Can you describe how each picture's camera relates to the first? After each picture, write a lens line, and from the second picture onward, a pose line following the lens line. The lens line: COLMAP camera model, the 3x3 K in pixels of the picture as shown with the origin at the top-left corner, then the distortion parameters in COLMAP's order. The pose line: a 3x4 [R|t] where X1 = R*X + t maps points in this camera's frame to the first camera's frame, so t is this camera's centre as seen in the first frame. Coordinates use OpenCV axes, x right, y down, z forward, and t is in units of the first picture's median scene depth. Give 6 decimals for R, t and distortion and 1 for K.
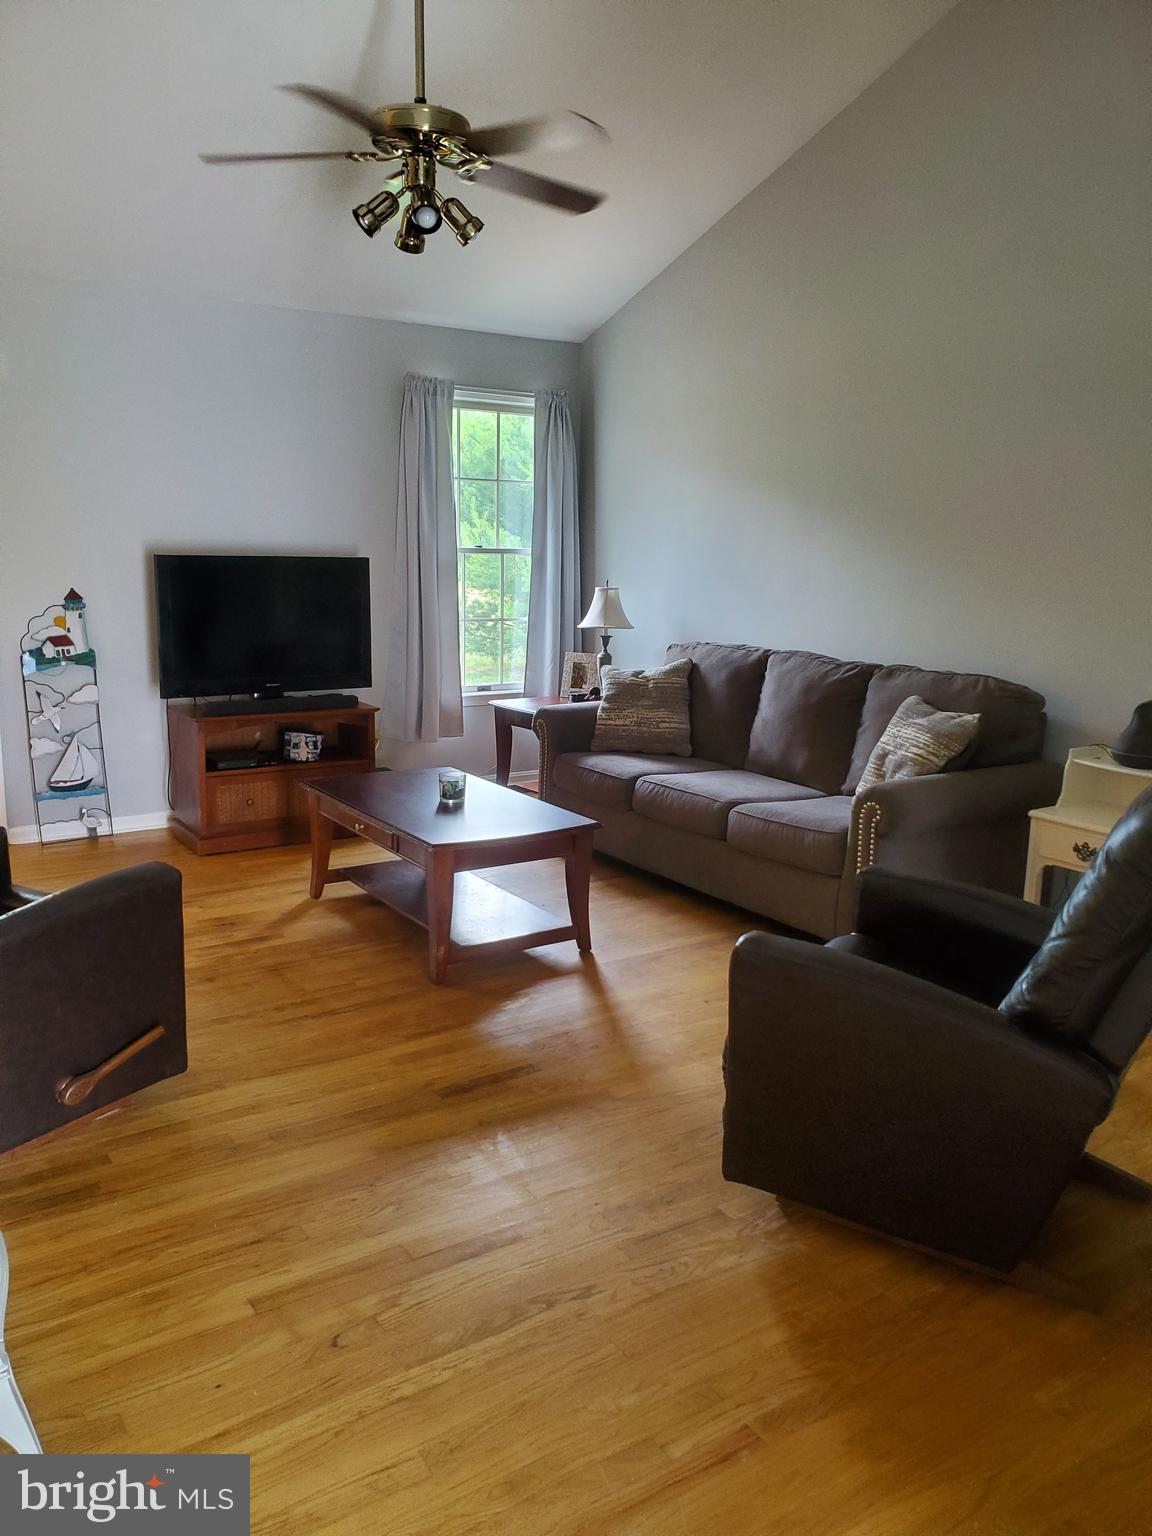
lens RADIAL K [[1230.6, 0, 594.1], [0, 1230.6, 766.2], [0, 0, 1]] dist [0.081734, -0.080962]
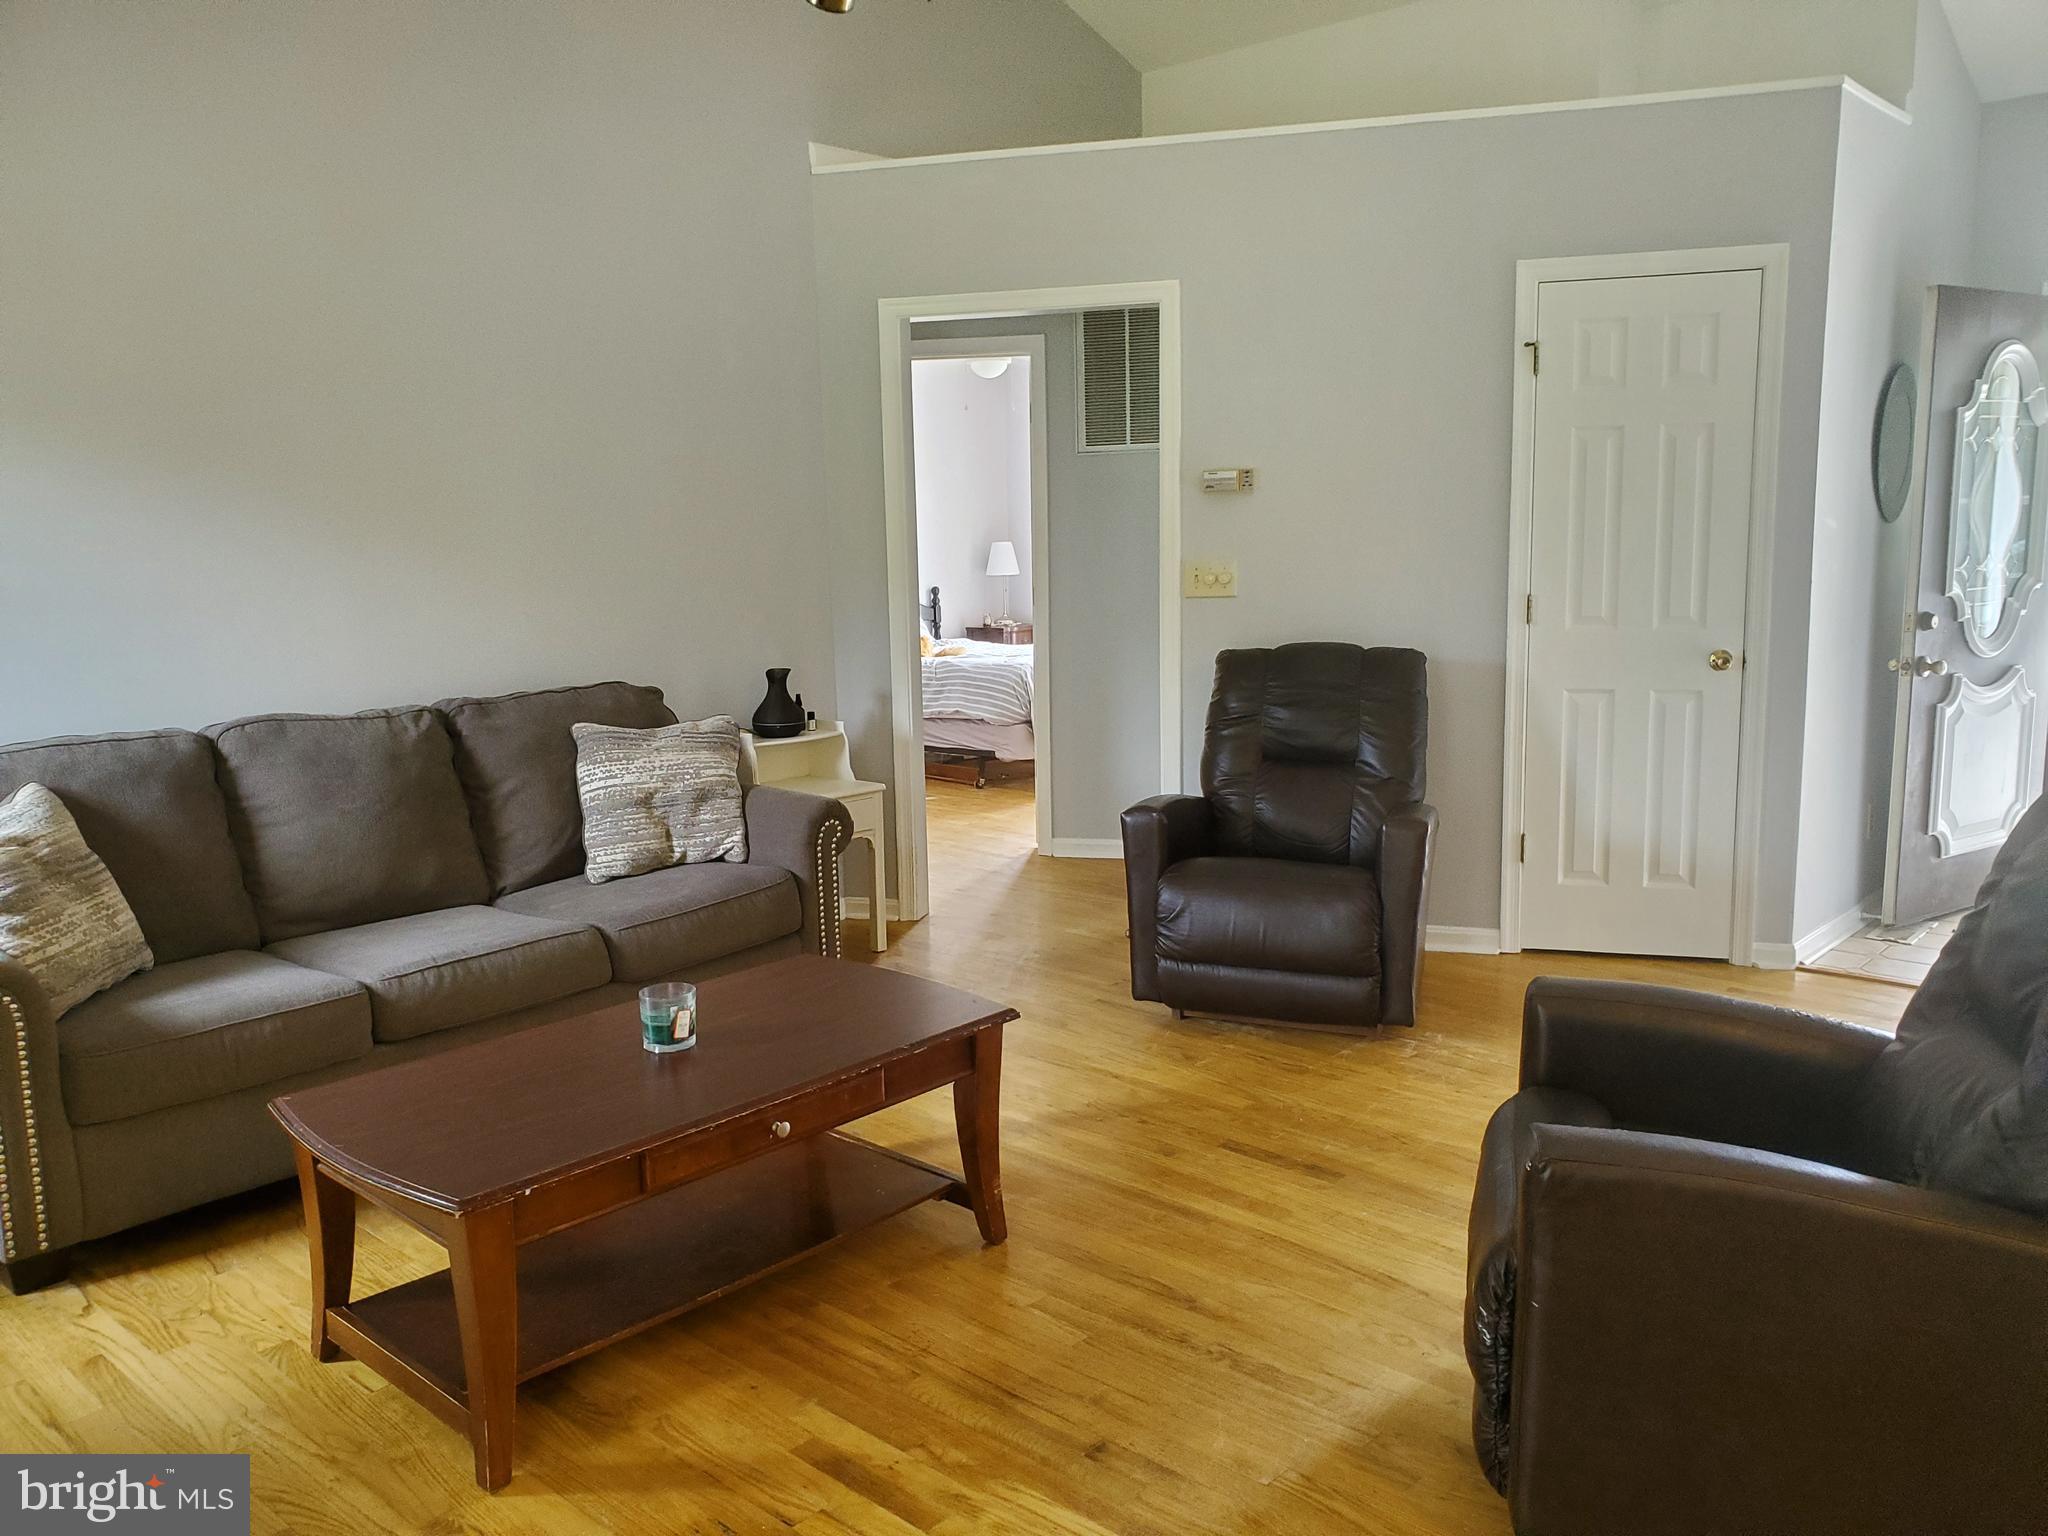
lens RADIAL K [[1576.9, 0, 1024.0], [0, 1576.9, 768.0], [0, 0, 1]] dist [0.023926, 0.002944]
pose [[-0.234546, -0.163725, 0.958218, -0.771928], [0.197550, 0.957118, 0.211892, -0.192559], [-0.951820, 0.238995, -0.192144, 0.994631]]
